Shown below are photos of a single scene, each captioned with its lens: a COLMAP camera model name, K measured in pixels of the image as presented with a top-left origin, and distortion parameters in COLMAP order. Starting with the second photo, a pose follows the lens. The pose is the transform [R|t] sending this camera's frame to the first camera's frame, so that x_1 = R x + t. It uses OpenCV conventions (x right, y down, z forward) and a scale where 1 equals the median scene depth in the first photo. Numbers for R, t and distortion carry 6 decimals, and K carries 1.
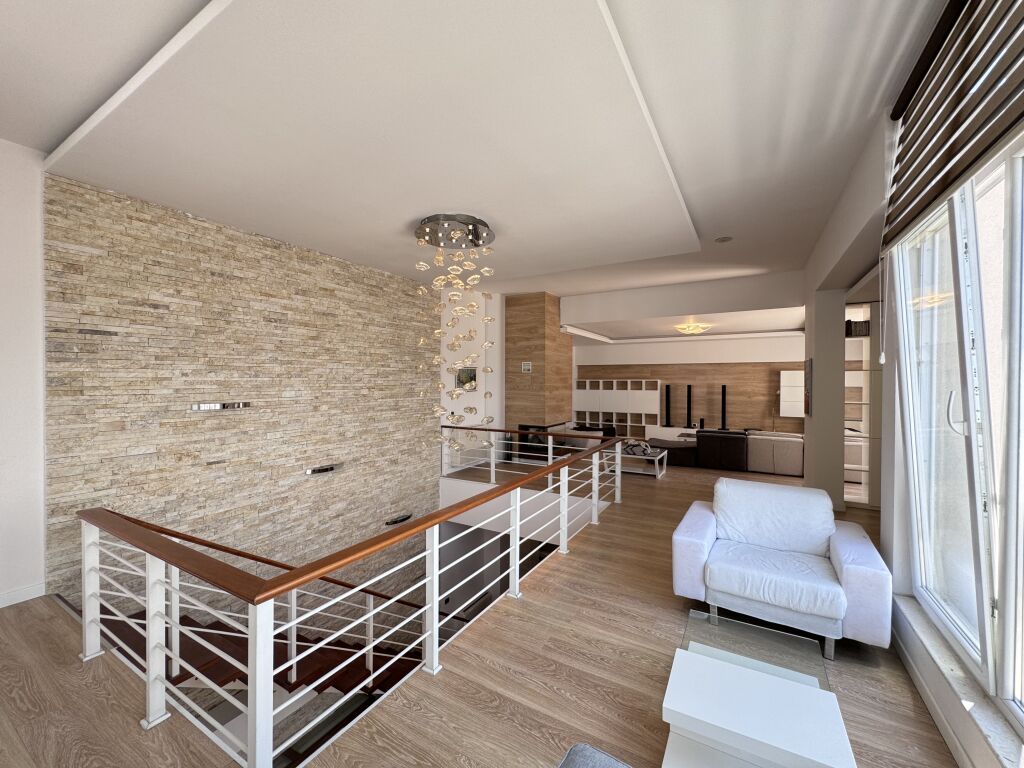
lens RADIAL K [[409.3, 0, 512.3], [0, 409.3, 386.9], [0, 0, 1]] dist [-0.003272, -0.000331]
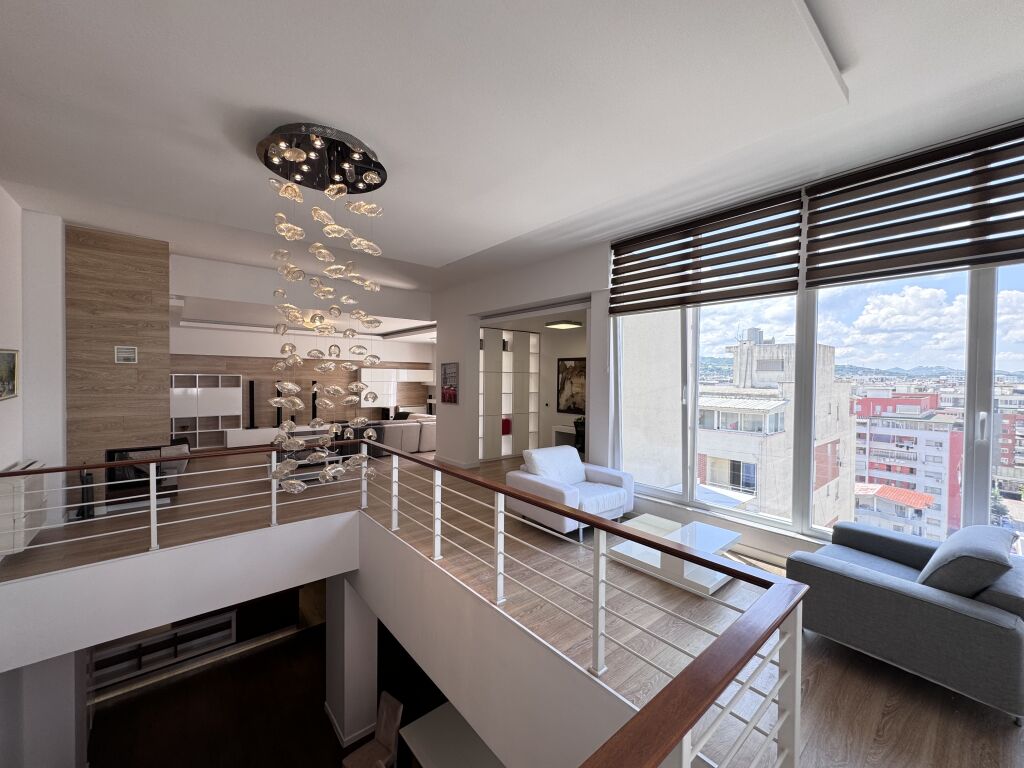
lens RADIAL K [[409.3, 0, 510.7], [0, 409.3, 383.4], [0, 0, 1]] dist [-0.003272, -0.000331]
pose [[0.337178, -0.012864, 0.941353, -0.268456], [0.005040, 0.999917, 0.011859, -0.007217], [-0.941427, 0.000746, 0.337215, 0.191461]]
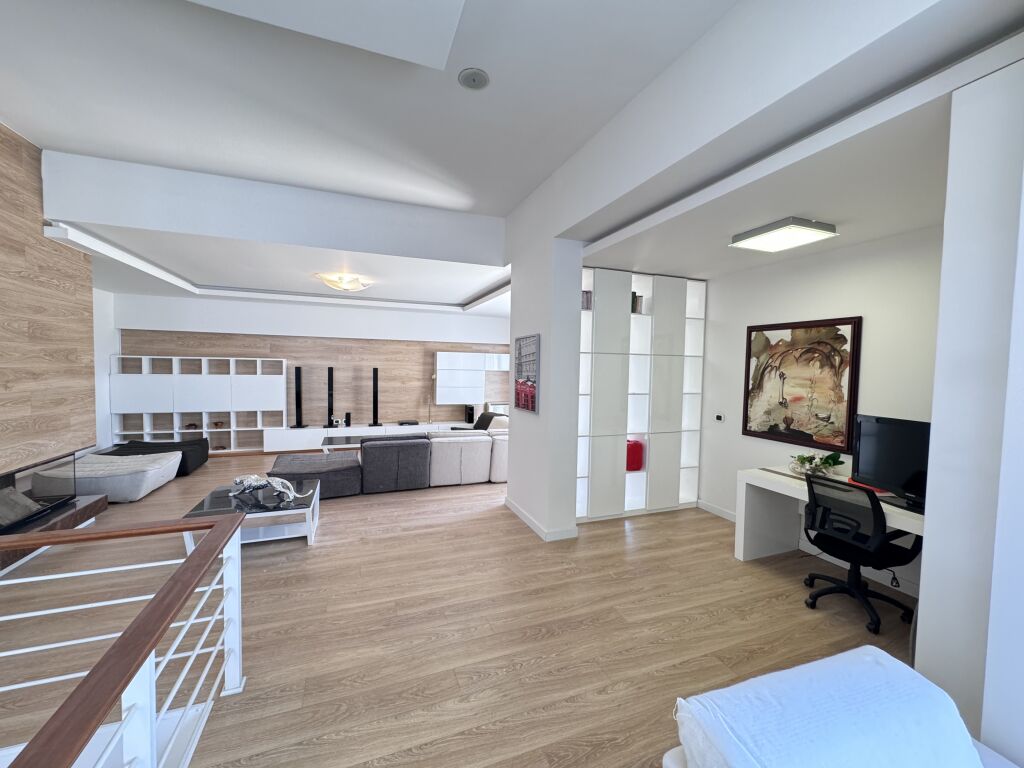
lens RADIAL K [[409.3, 0, 510.4], [0, 409.3, 384.5], [0, 0, 1]] dist [-0.003272, -0.000331]
pose [[0.626190, -0.026630, 0.779215, 0.071313], [-0.005471, 0.999242, 0.038547, -0.003939], [-0.779651, -0.028401, 0.625570, 0.307040]]
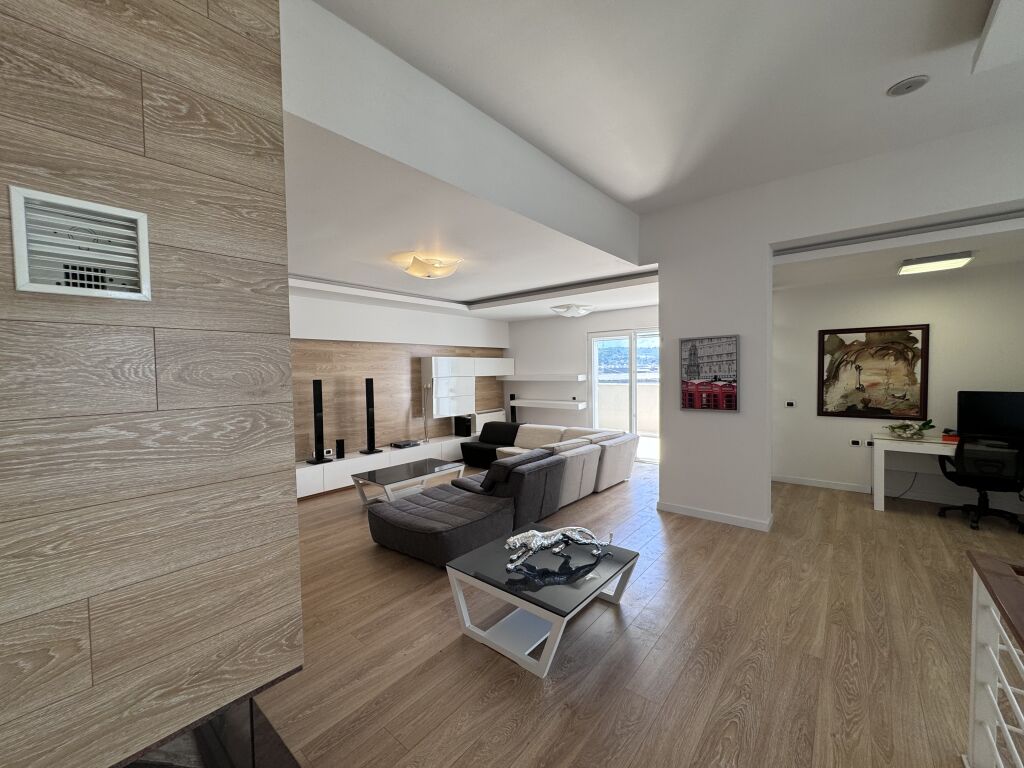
lens RADIAL K [[409.3, 0, 510.5], [0, 409.3, 383.6], [0, 0, 1]] dist [-0.003272, -0.000331]
pose [[0.172704, -0.038162, 0.984234, -0.040889], [0.031943, 0.998941, 0.033127, -0.009418], [-0.984456, 0.025718, 0.173740, 0.671986]]
